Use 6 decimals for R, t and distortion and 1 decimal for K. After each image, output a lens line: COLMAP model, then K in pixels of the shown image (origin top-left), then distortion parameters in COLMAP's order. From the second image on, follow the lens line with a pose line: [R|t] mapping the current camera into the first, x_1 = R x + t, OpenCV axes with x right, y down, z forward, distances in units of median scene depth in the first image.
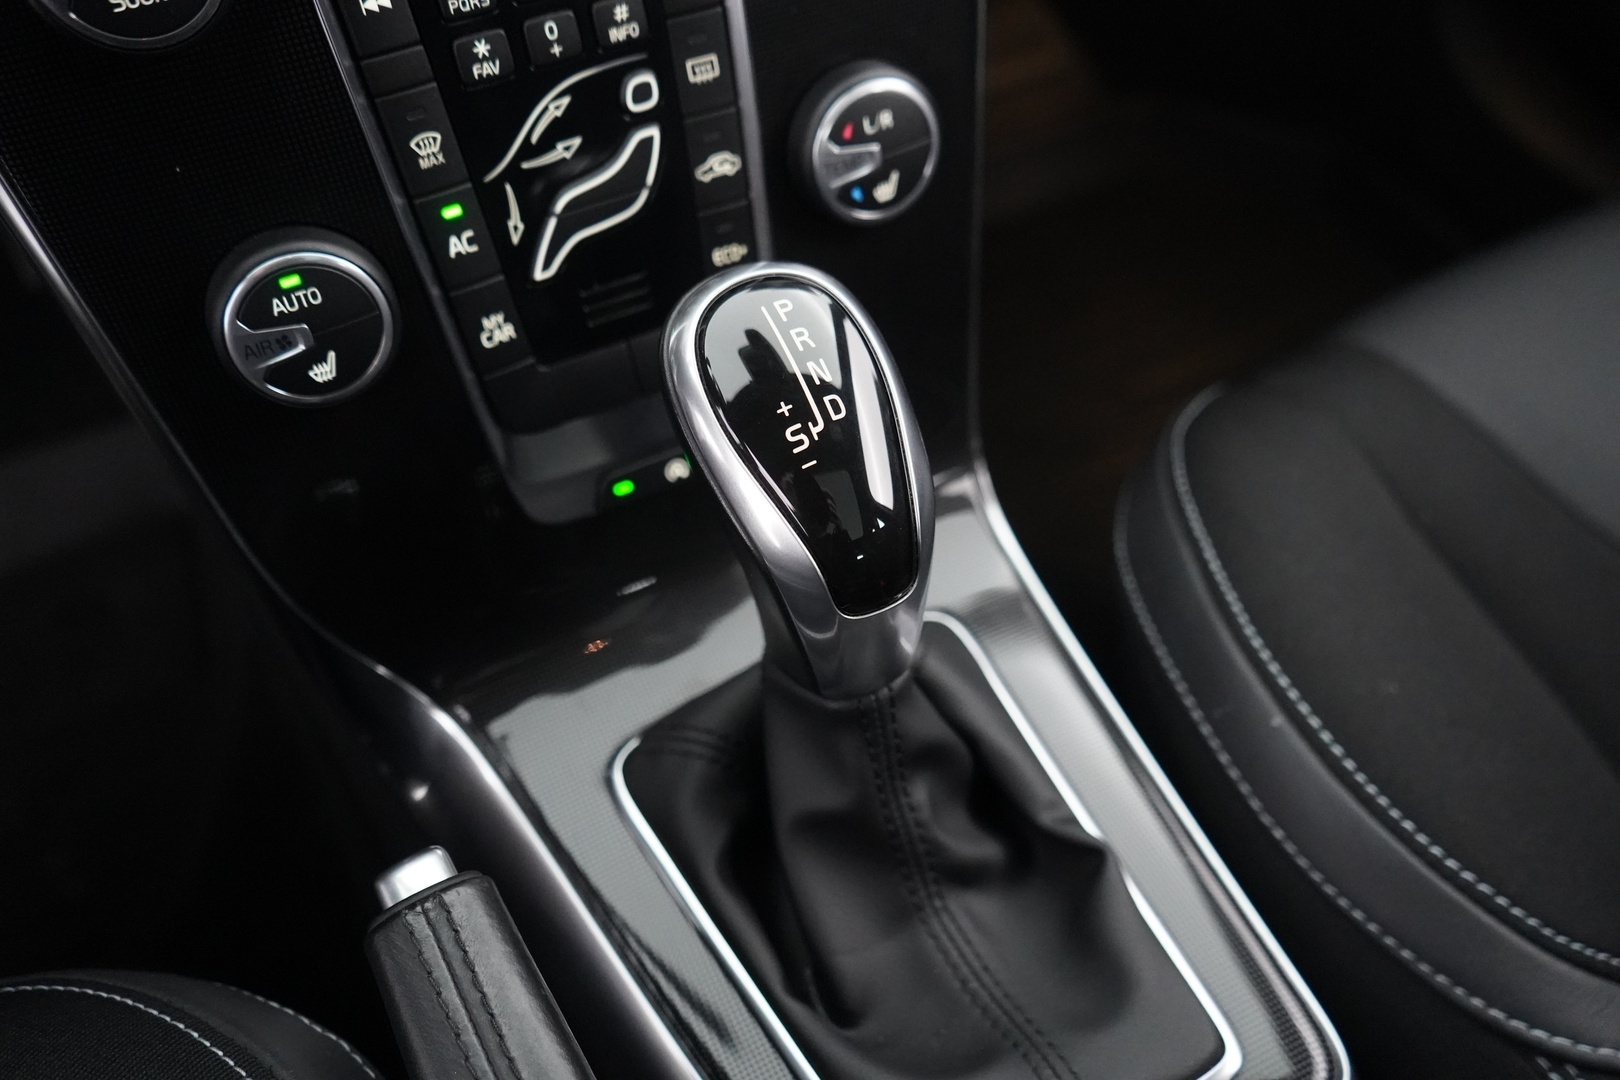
lens RADIAL K [[1321.7, 0, 812.5], [0, 1321.7, 531.7], [0, 0, 1]] dist [-0.009528, 0.013231]
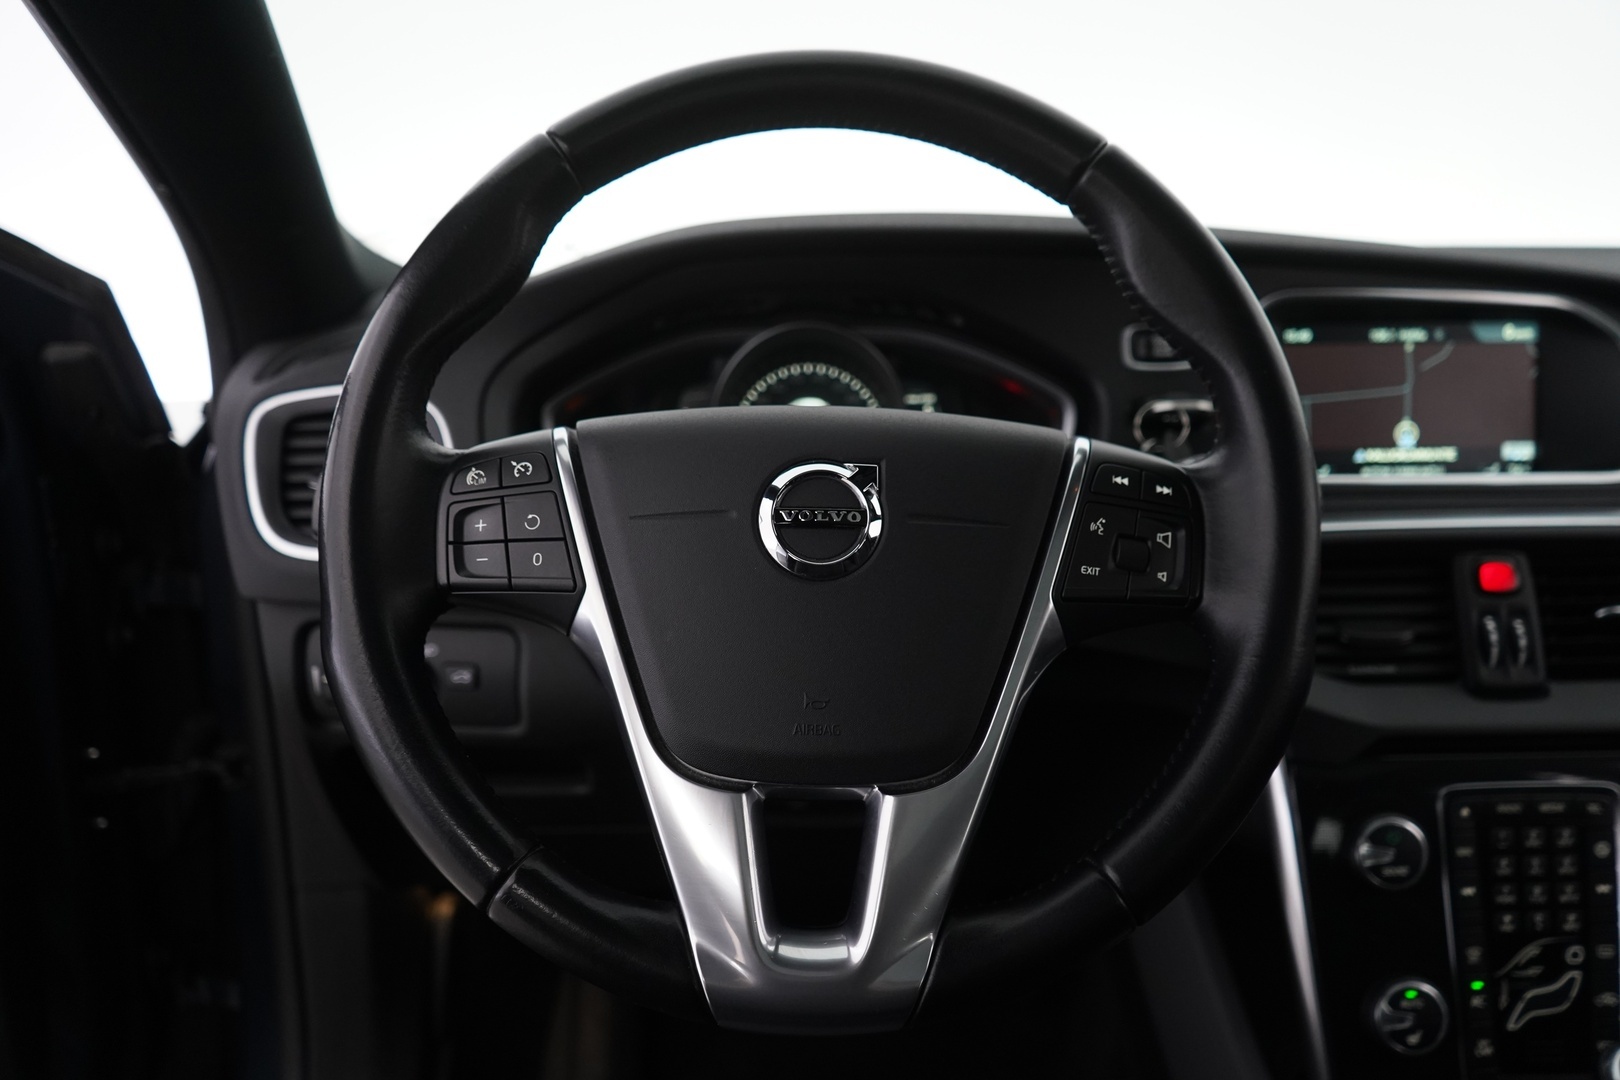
lens RADIAL K [[1321.7, 0, 799.0], [0, 1321.7, 538.2], [0, 0, 1]] dist [-0.009528, 0.013231]
pose [[0.894814, 0.092835, -0.436681, -0.386256], [-0.340782, 0.773921, -0.533774, 0.729648], [0.288403, 0.626441, 0.724151, -1.368060]]
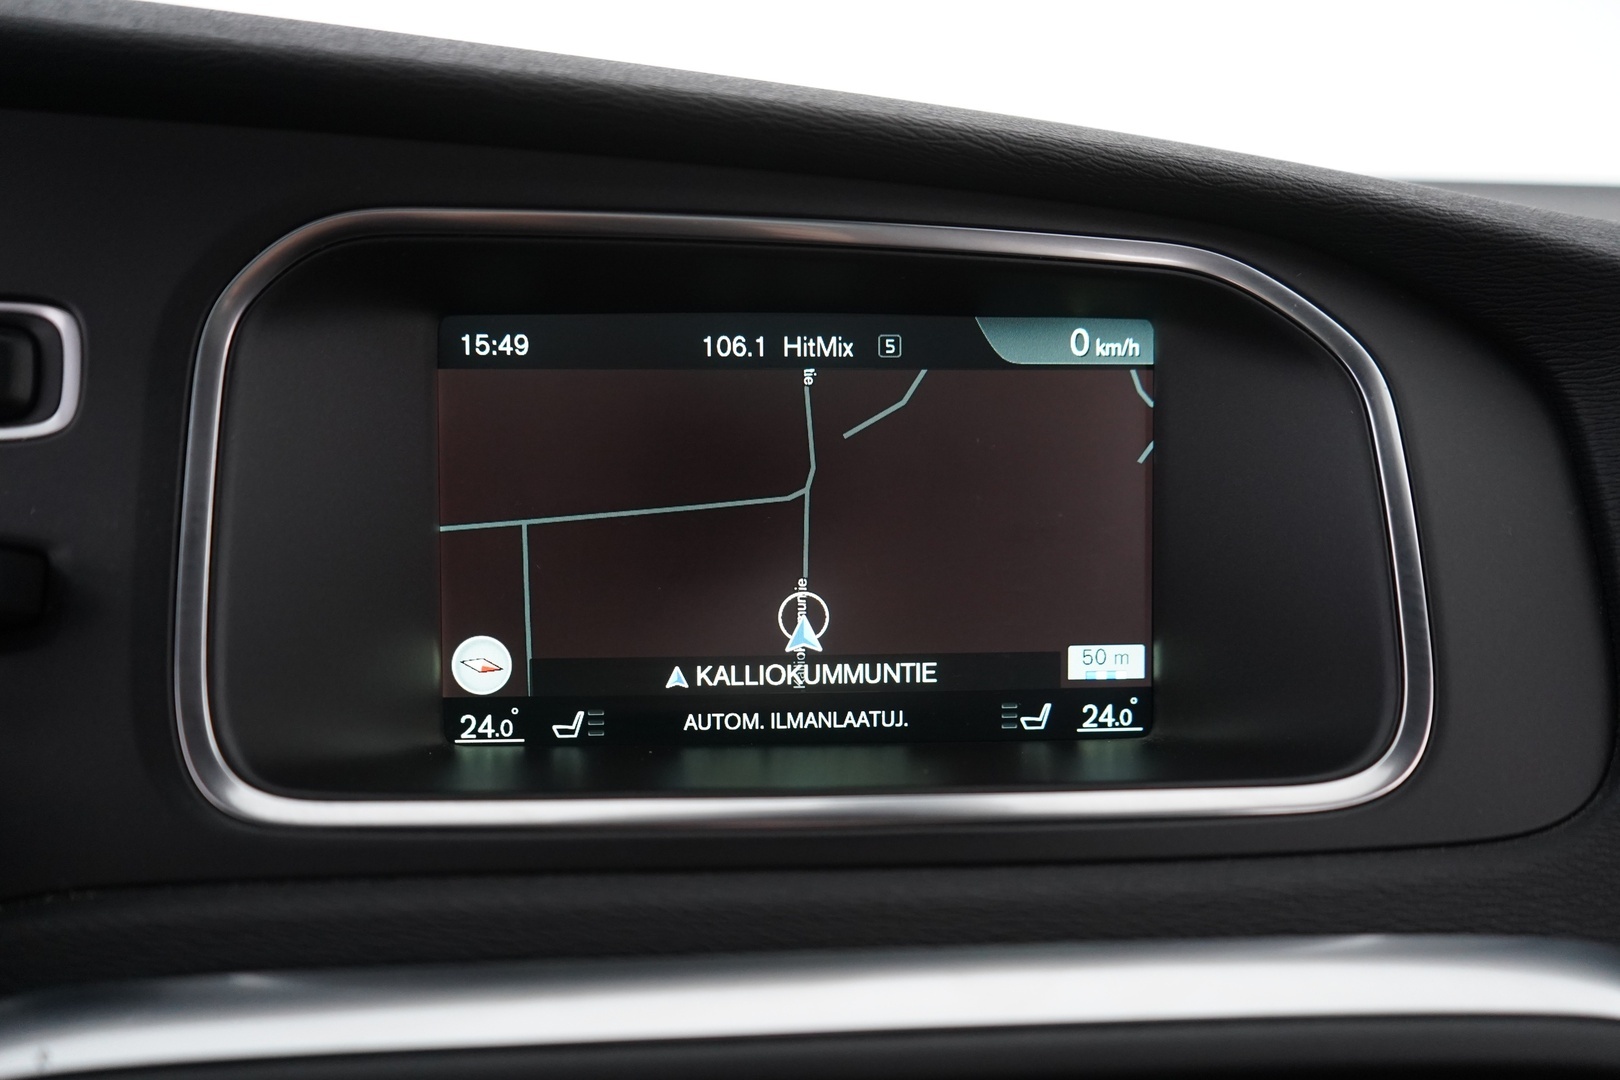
lens RADIAL K [[1321.7, 0, 814.3], [0, 1321.7, 534.2], [0, 0, 1]] dist [-0.009528, 0.013231]
pose [[0.925885, 0.091457, -0.366570, -0.122097], [-0.298981, 0.770537, -0.562924, -0.746110], [0.230972, 0.630800, 0.740772, 0.001056]]
